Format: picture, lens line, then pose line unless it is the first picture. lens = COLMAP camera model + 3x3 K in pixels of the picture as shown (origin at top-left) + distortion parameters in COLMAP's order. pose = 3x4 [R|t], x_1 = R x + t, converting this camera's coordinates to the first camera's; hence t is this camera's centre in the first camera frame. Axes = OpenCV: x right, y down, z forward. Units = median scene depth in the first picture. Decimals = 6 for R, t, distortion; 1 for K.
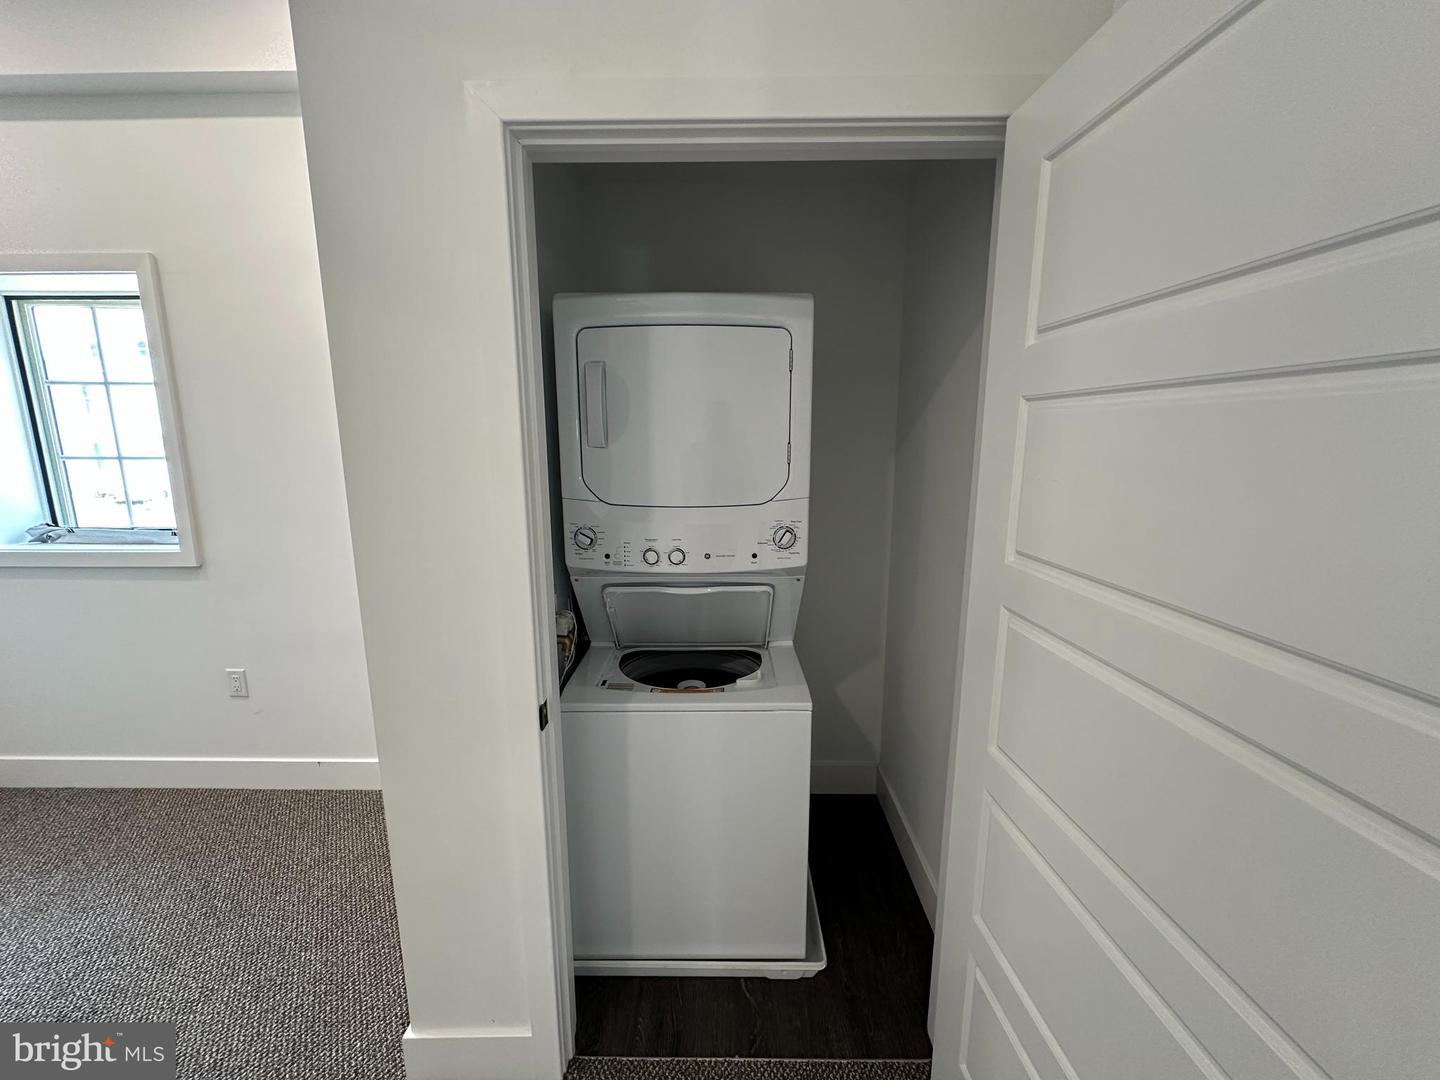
lens RADIAL K [[573.1, 0, 719.6], [0, 573.1, 539.1], [0, 0, 1]] dist [-0.001260, -0.000002]
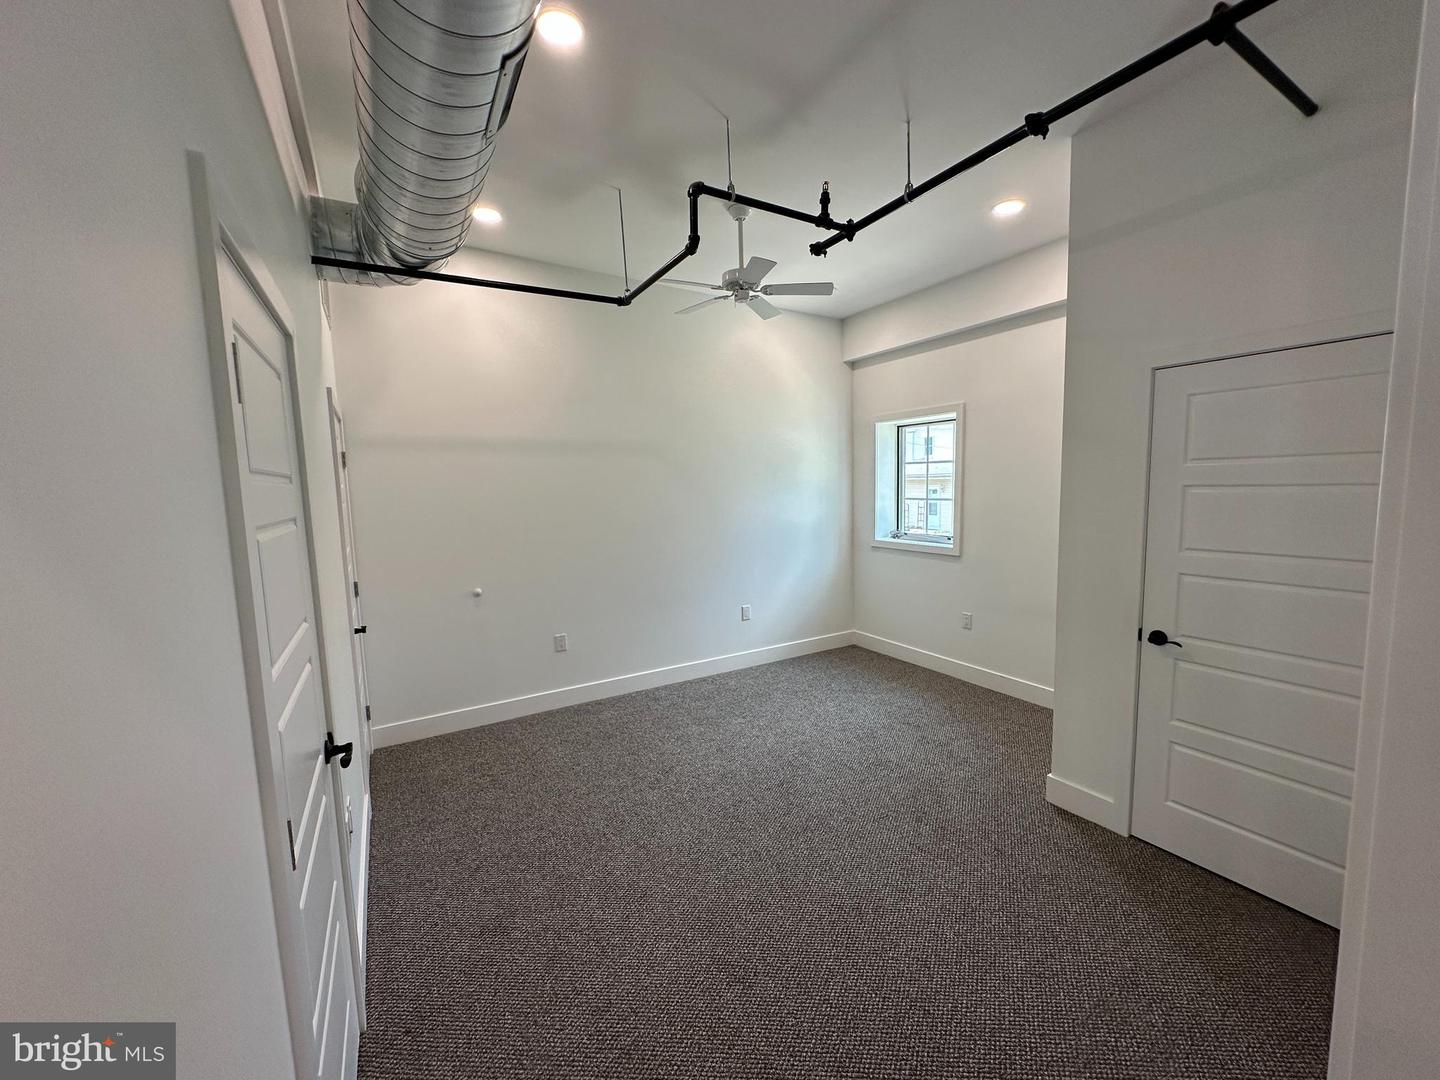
lens RADIAL K [[573.1, 0, 719.6], [0, 573.1, 539.1], [0, 0, 1]] dist [-0.001260, -0.000002]
pose [[0.509783, 0.074613, -0.857061, 0.320849], [-0.126114, 0.991951, 0.011343, 0.069117], [0.851009, 0.102304, 0.515089, -0.666410]]
